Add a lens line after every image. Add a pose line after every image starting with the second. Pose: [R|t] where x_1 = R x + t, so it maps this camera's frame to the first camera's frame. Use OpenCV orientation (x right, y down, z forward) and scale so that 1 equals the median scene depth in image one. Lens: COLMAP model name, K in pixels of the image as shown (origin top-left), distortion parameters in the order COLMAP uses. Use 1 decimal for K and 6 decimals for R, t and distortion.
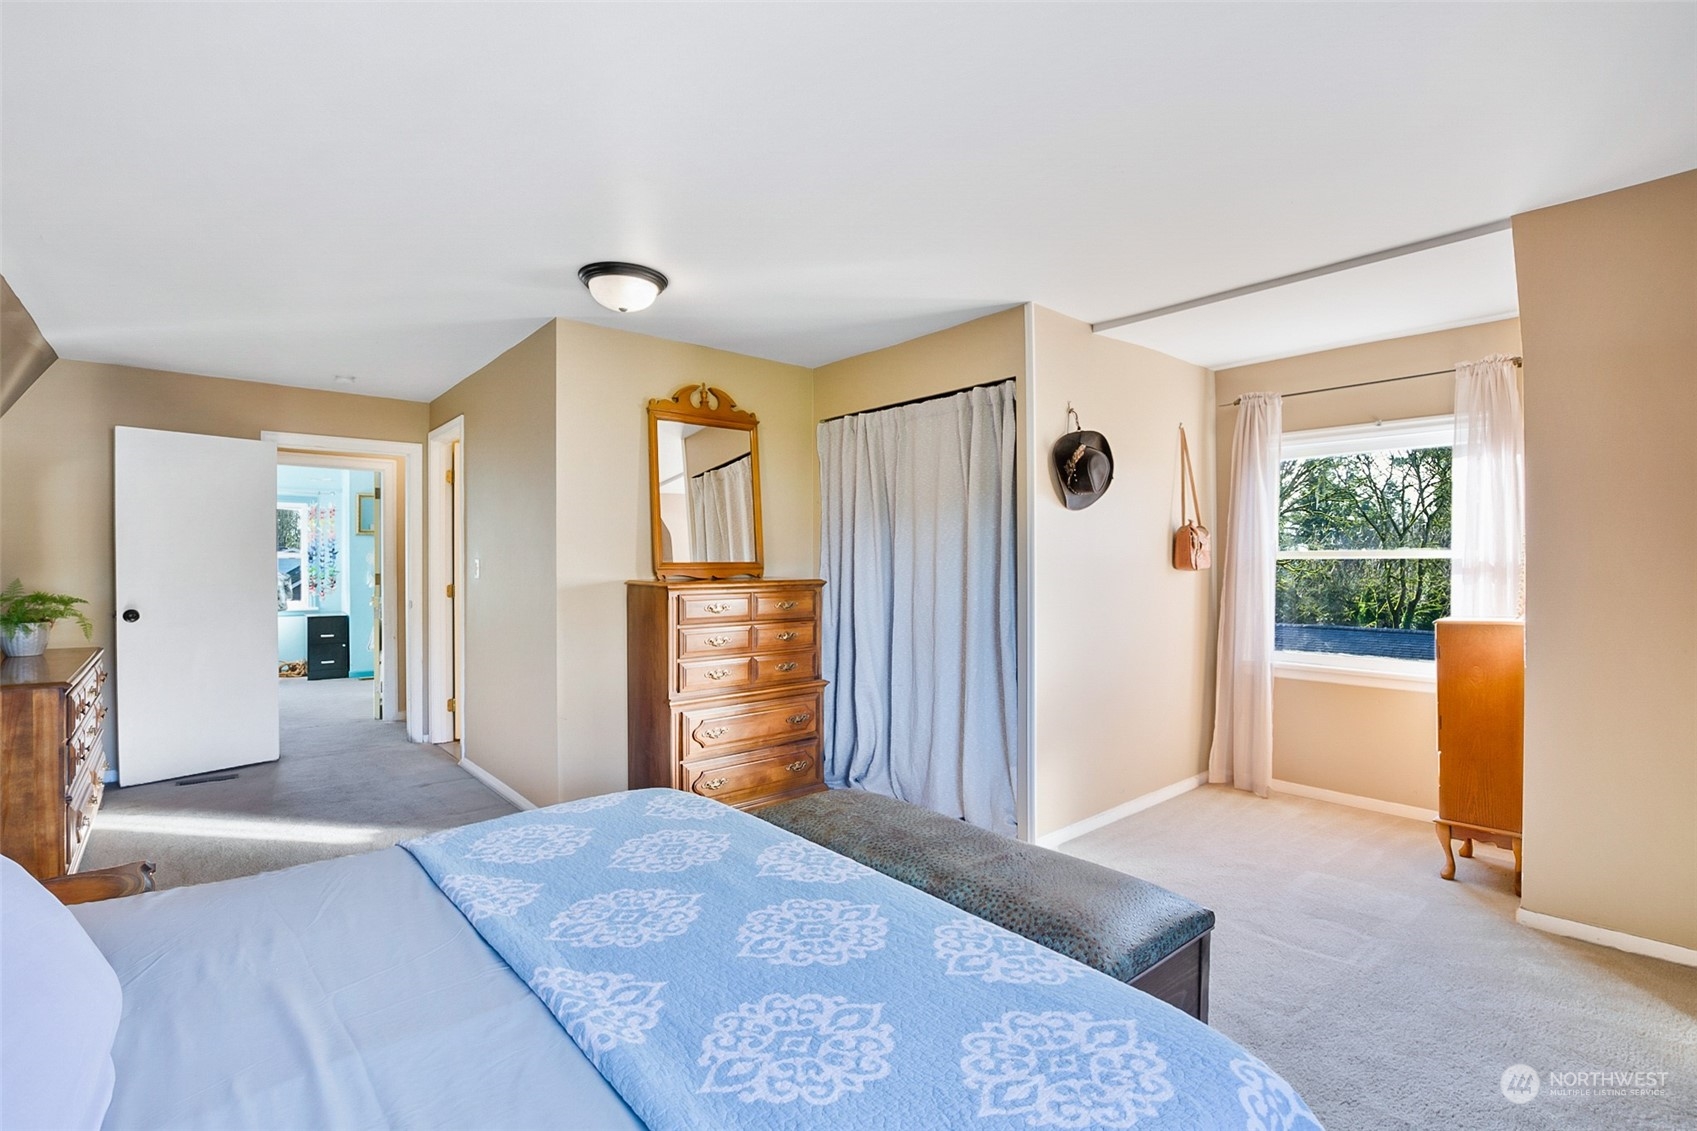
lens RADIAL K [[786.7, 0, 845.8], [0, 786.7, 567.9], [0, 0, 1]] dist [-0.033099, 0.006377]
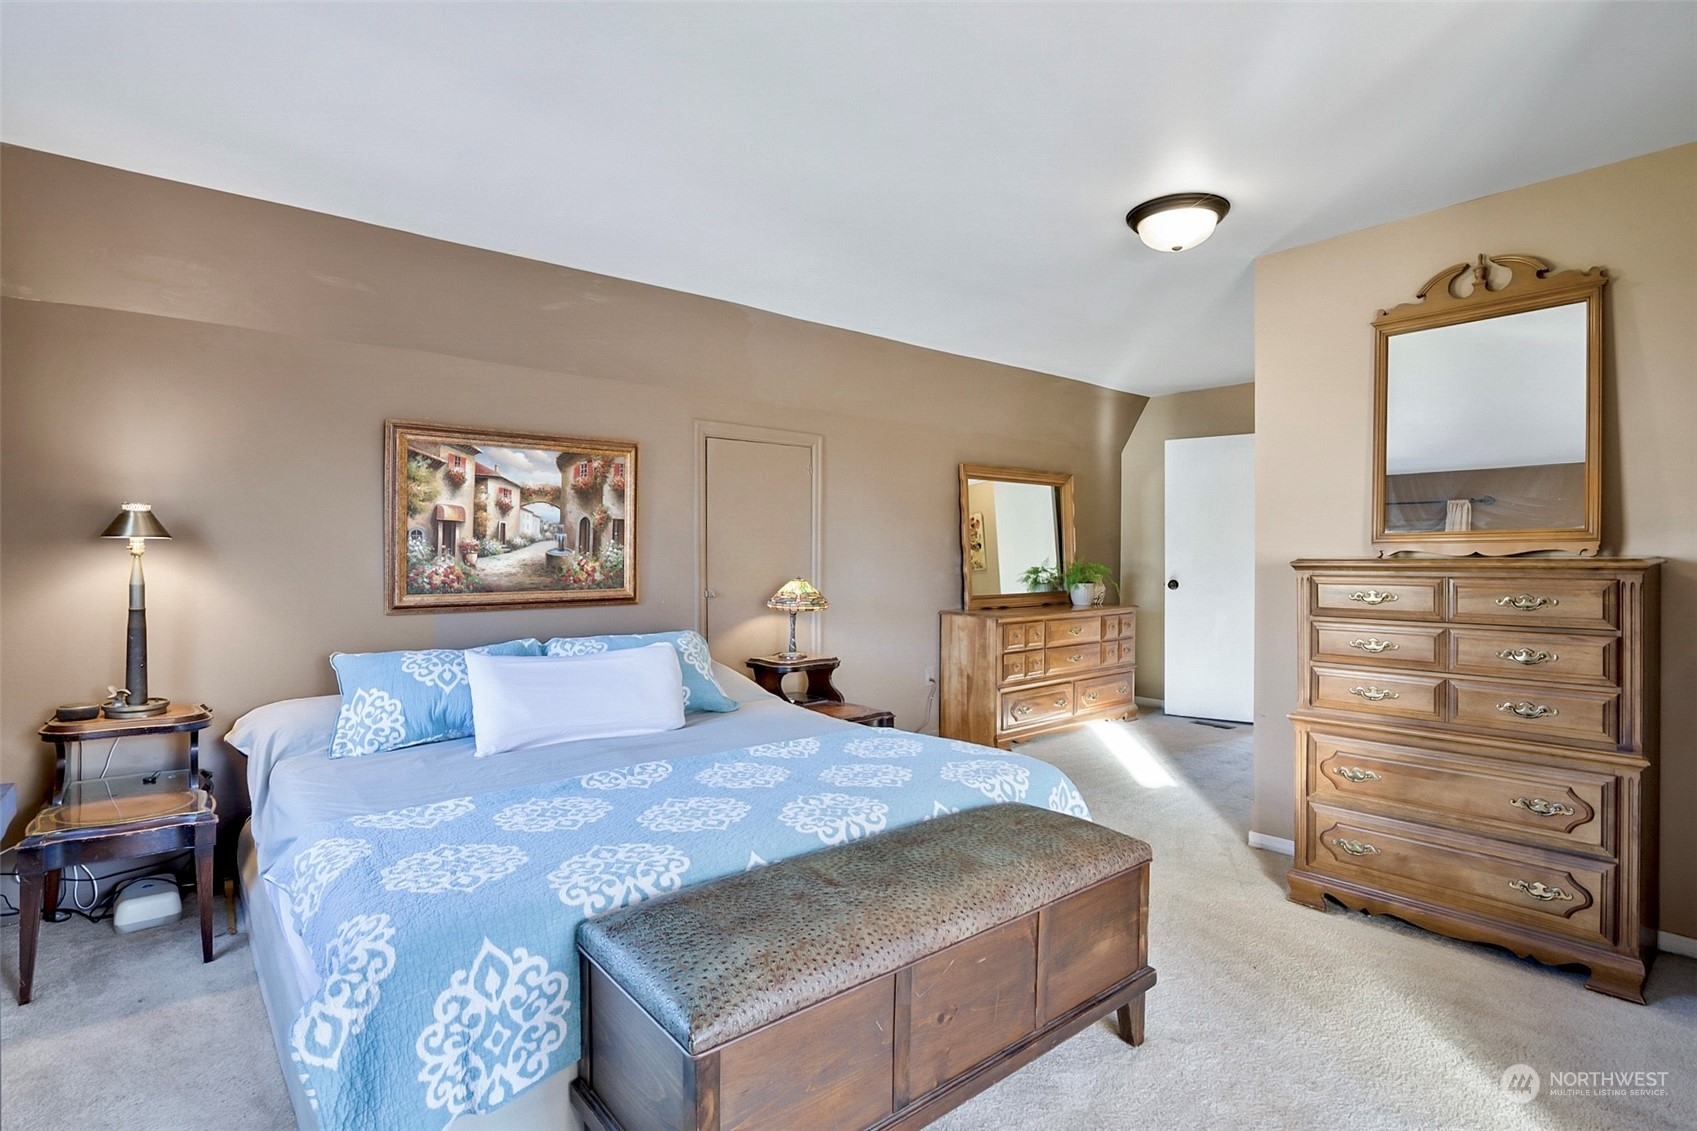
lens RADIAL K [[833.2, 0, 847.6], [0, 833.2, 558.7], [0, 0, 1]] dist [-0.006129, -0.000591]
pose [[-0.018377, 0.005131, -0.999818, 0.555251], [-0.002062, 0.999985, 0.005170, 0.013940], [0.999829, 0.002156, -0.018366, 0.534455]]
